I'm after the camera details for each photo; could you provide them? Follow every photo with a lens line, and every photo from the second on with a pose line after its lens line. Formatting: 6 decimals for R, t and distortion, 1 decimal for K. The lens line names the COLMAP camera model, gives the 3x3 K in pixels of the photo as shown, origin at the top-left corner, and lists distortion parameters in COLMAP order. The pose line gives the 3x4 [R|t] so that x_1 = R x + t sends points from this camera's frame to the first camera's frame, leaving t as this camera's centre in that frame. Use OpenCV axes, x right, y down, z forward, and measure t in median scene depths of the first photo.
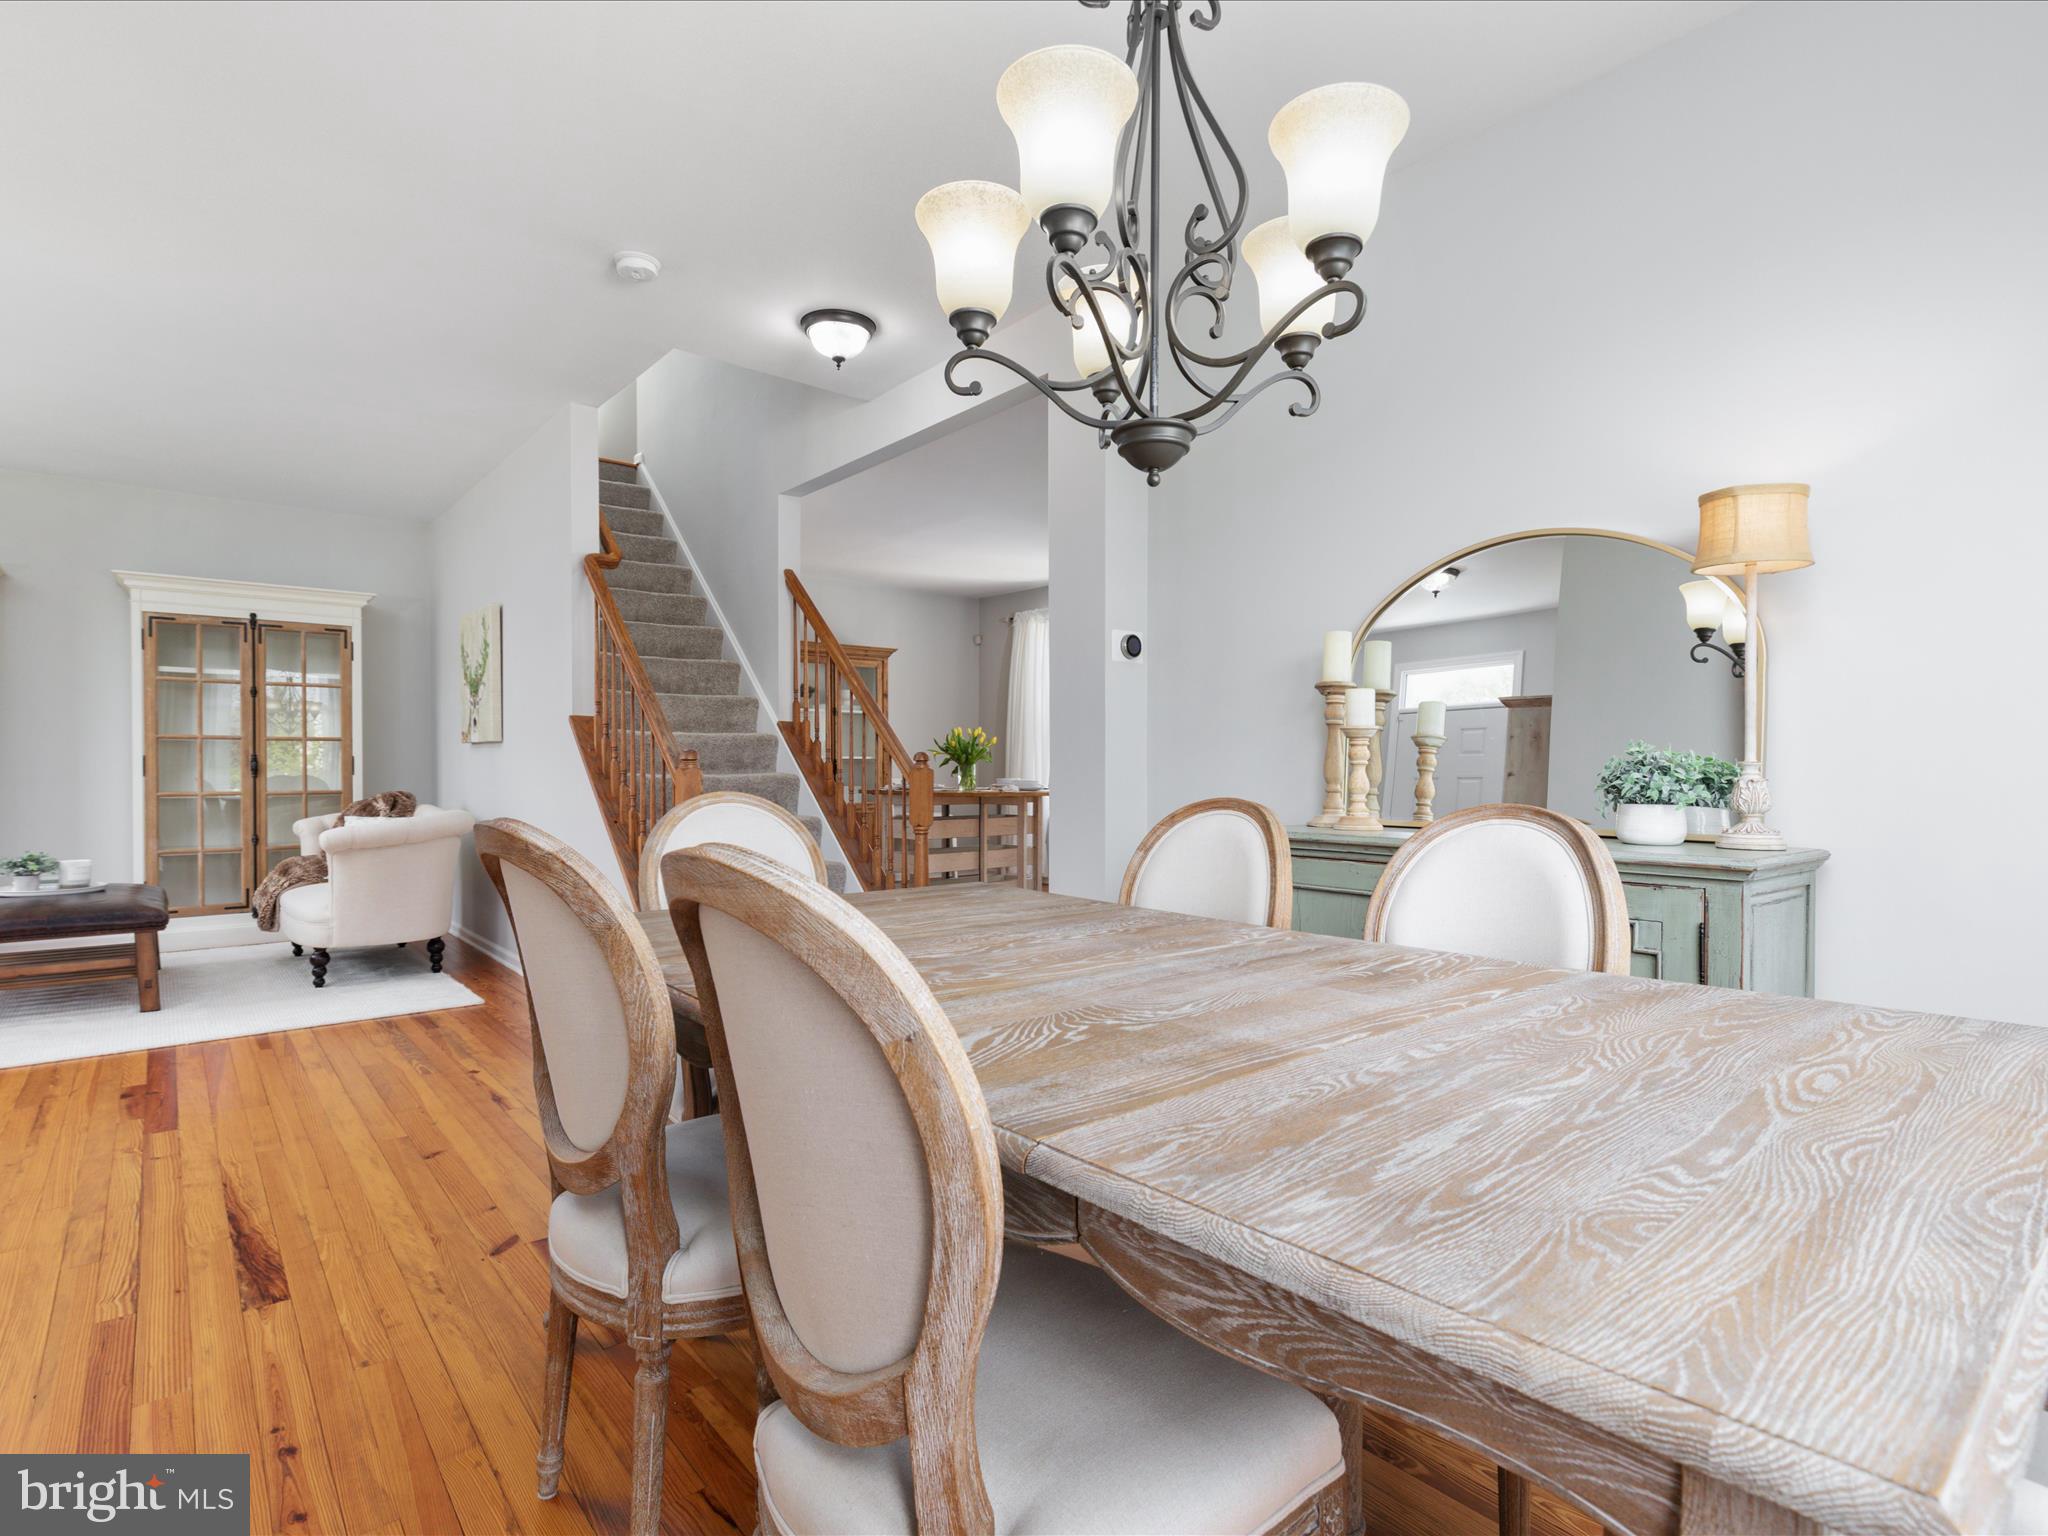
lens RADIAL K [[1008.3, 0, 1035.6], [0, 1008.3, 778.0], [0, 0, 1]] dist [-0.017975, 0.000783]
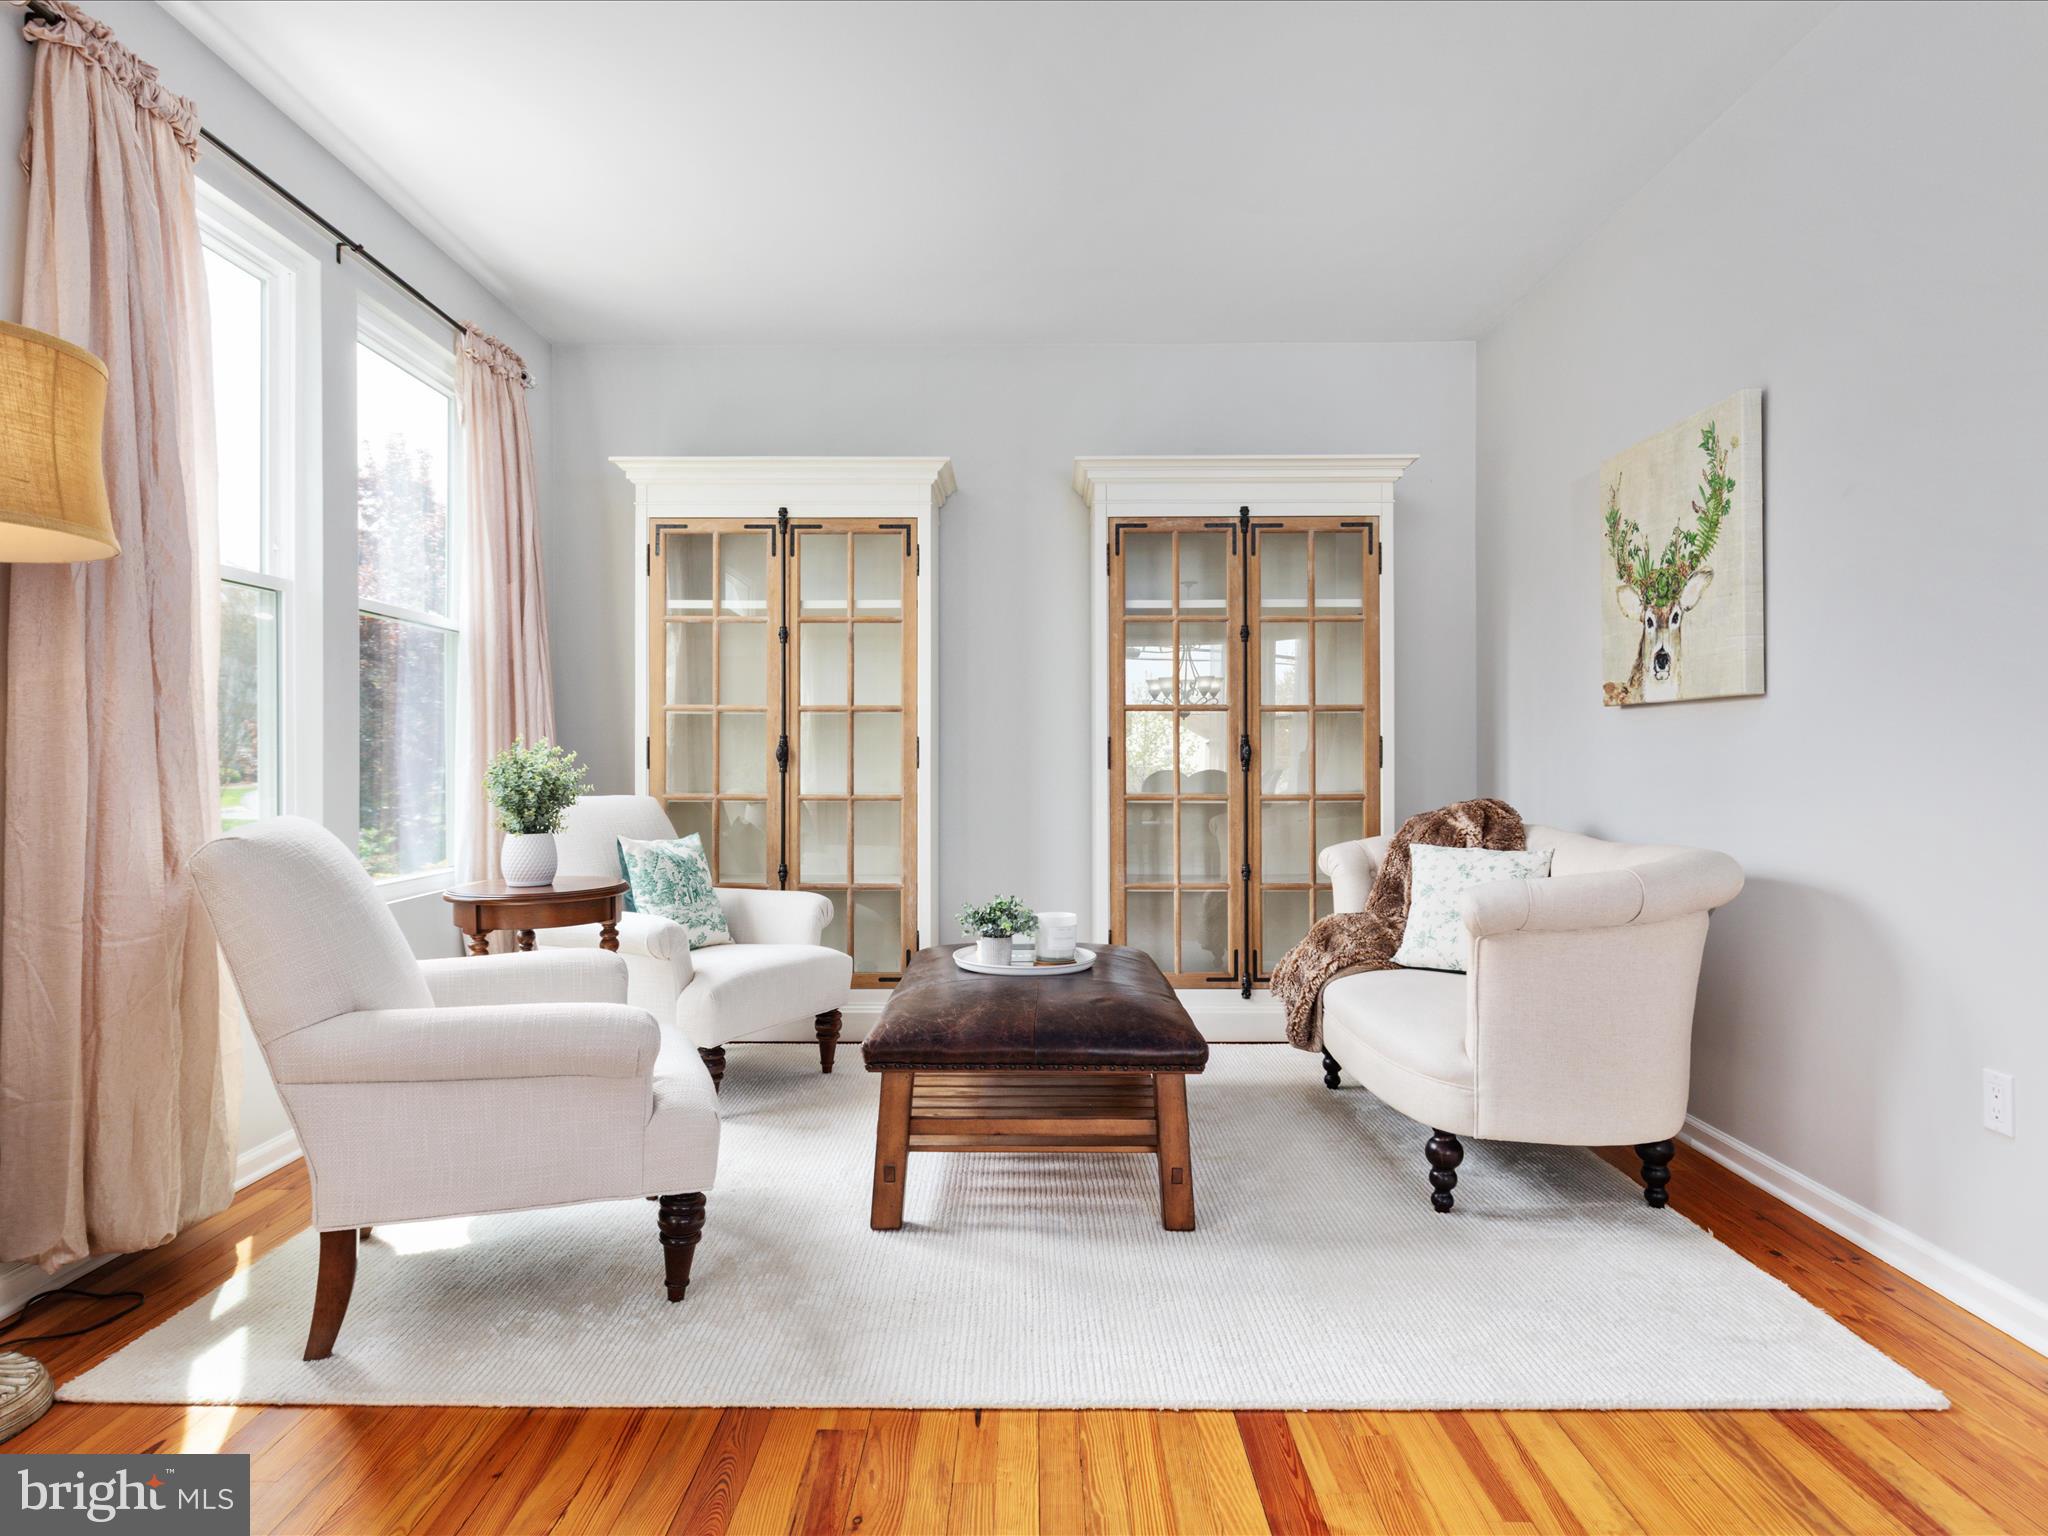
lens RADIAL K [[1222.5, 0, 1019.3], [0, 1222.5, 766.0], [0, 0, 1]] dist [0.002302, -0.002191]
pose [[0.746209, 0.002326, -0.665707, -0.394543], [-0.006415, 0.999973, -0.003696, -0.000188], [0.665681, 0.007029, 0.746204, 0.350554]]
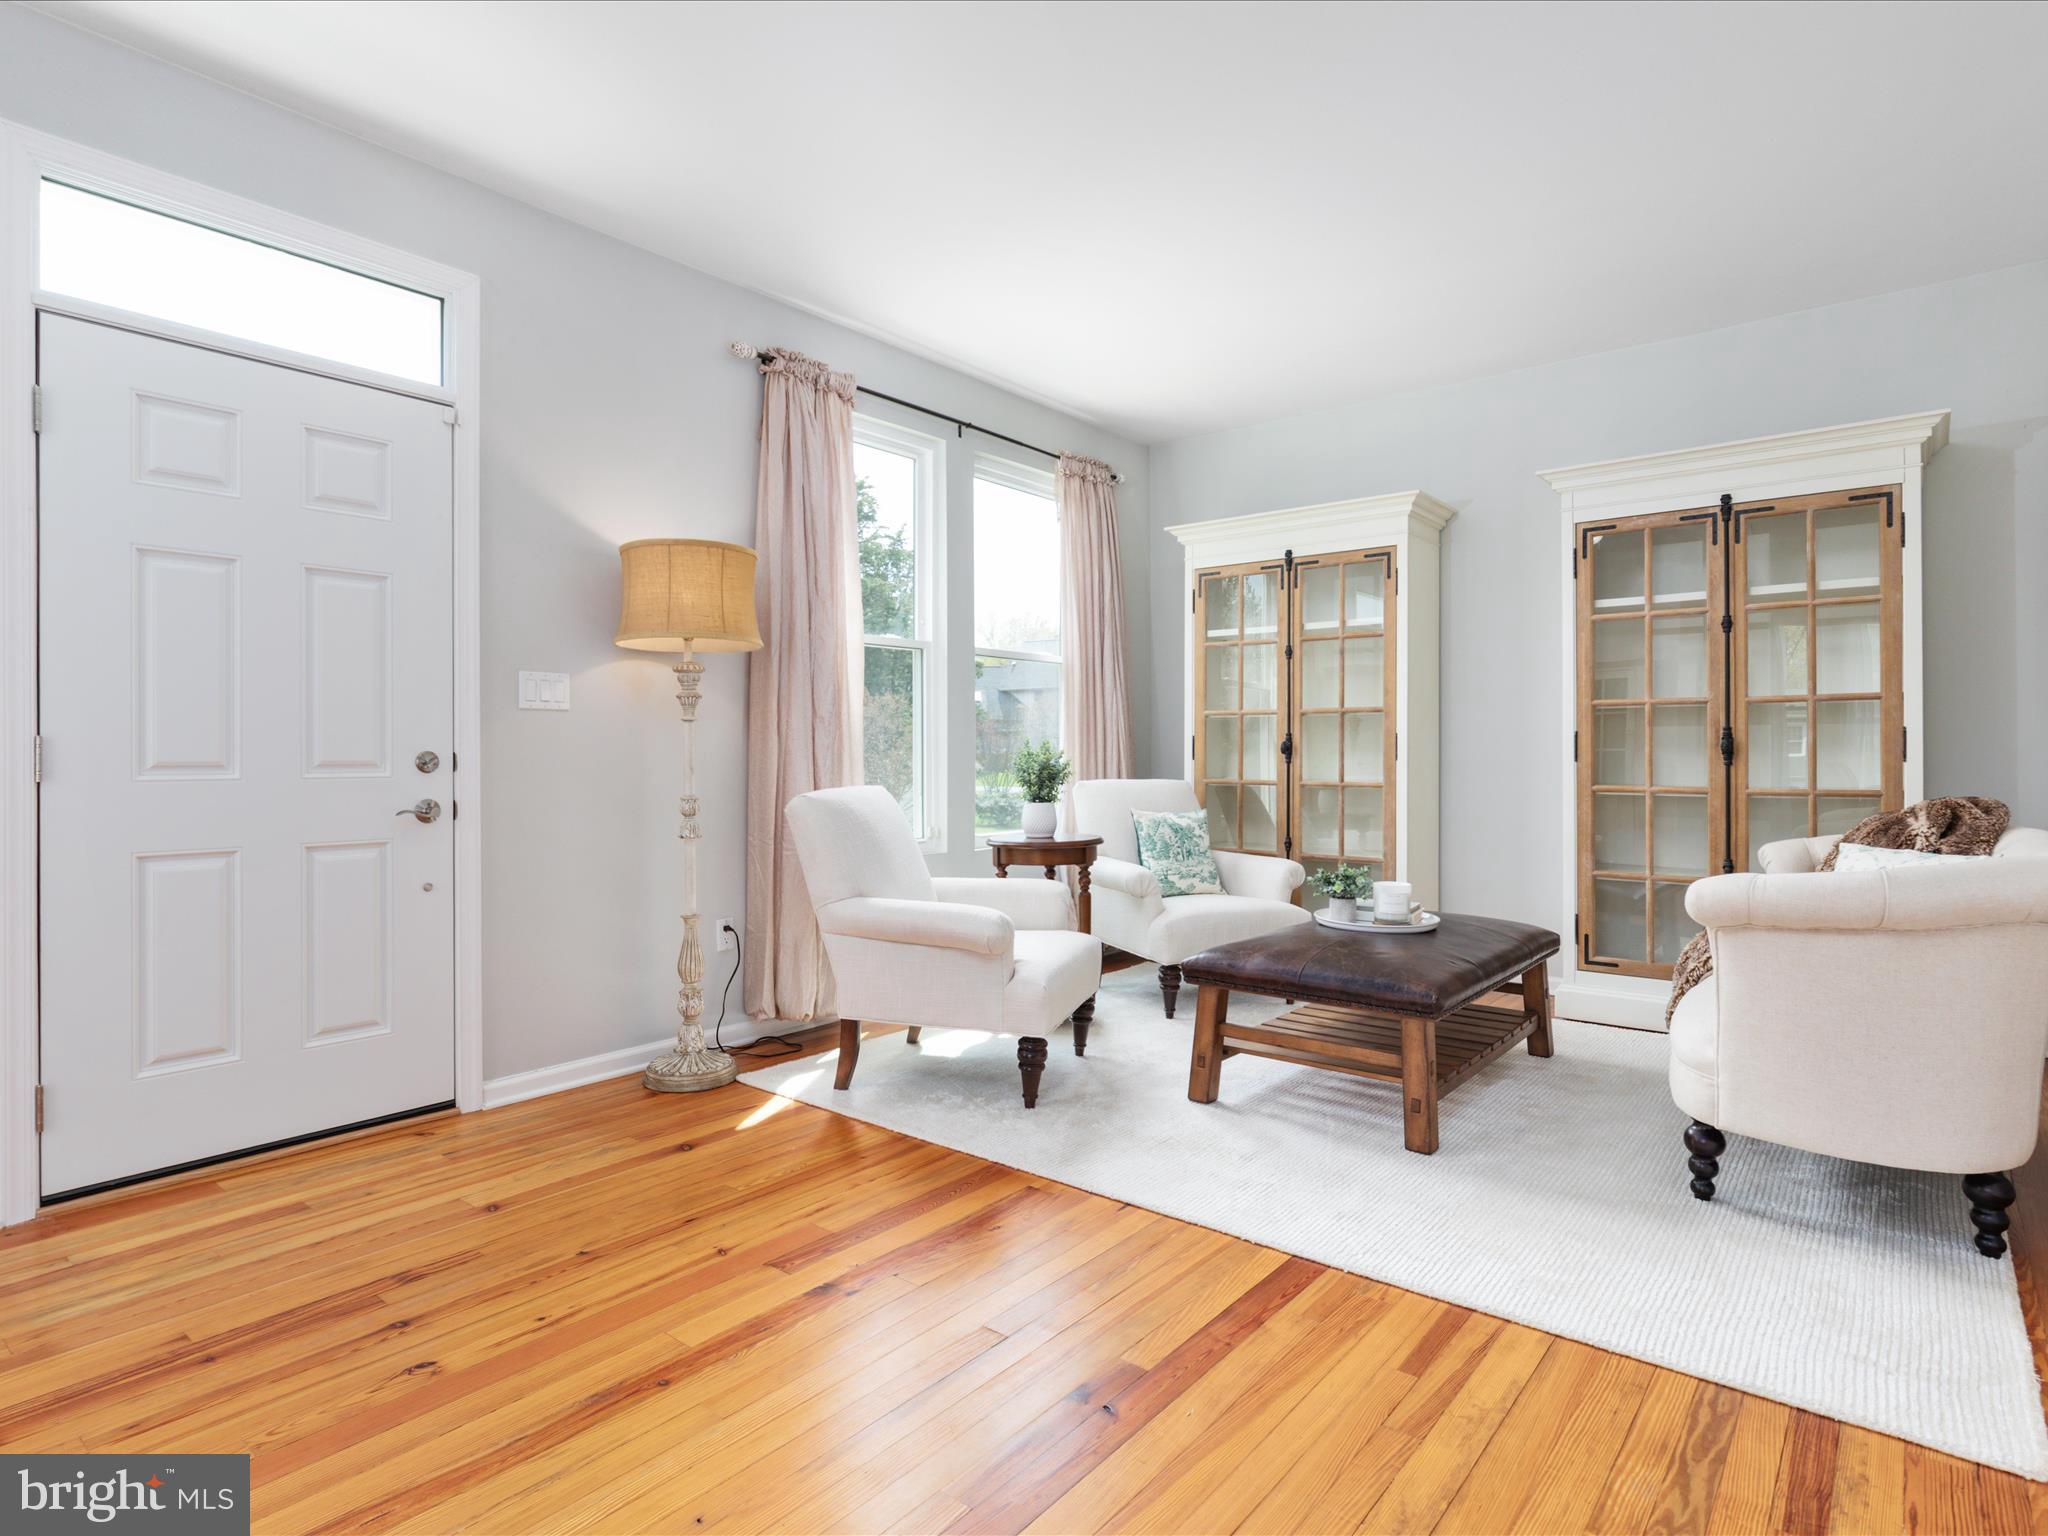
lens RADIAL K [[1089.6, 0, 1020.3], [0, 1089.6, 757.3], [0, 0, 1]] dist [0.002991, -0.003480]
pose [[0.168748, 0.003453, -0.985653, -0.207545], [-0.010061, 0.999948, 0.001781, -0.001914], [0.985608, 0.009616, 0.168774, 0.479143]]
